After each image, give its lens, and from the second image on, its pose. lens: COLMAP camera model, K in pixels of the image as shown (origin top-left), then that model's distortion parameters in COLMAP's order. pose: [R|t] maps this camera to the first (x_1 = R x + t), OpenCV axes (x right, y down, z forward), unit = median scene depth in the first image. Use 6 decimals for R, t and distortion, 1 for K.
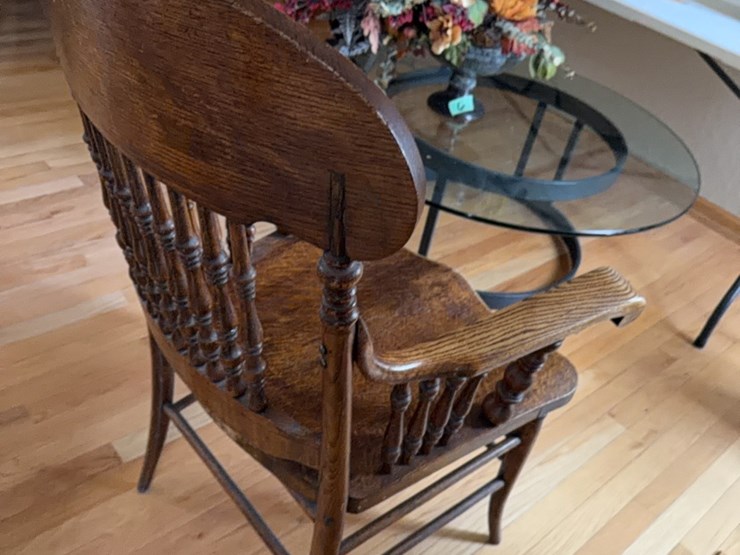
lens RADIAL K [[710.3, 0, 363.7], [0, 710.3, 284.5], [0, 0, 1]] dist [0.041767, 0.000000]
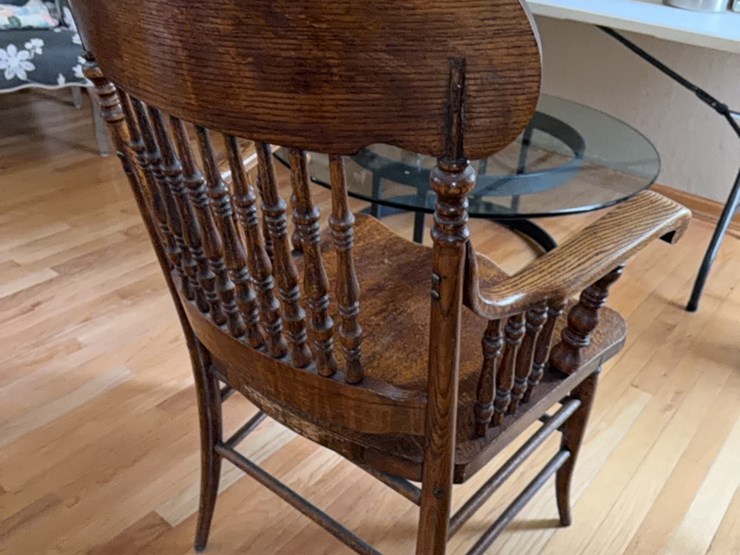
lens RADIAL K [[710.3, 0, 363.8], [0, 710.3, 289.0], [0, 0, 1]] dist [0.041767, 0.000000]
pose [[0.976988, -0.192524, 0.091807, -0.152636], [0.201081, 0.974919, -0.095395, 0.110121], [-0.071139, 0.111660, 0.991197, 0.013814]]
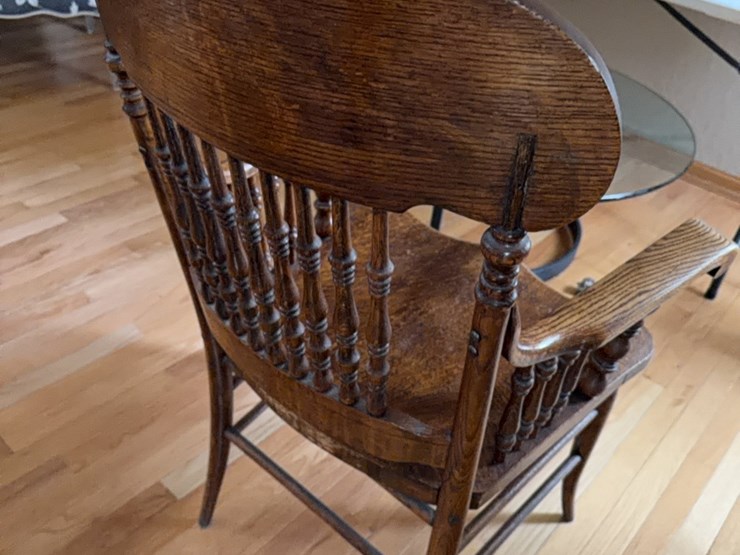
lens RADIAL K [[710.3, 0, 364.0], [0, 710.3, 284.1], [0, 0, 1]] dist [0.041767, 0.000000]
pose [[0.987839, -0.137786, 0.072037, -0.159509], [0.138320, 0.990385, -0.002449, 0.003128], [-0.071007, 0.012383, 0.997399, 0.043483]]
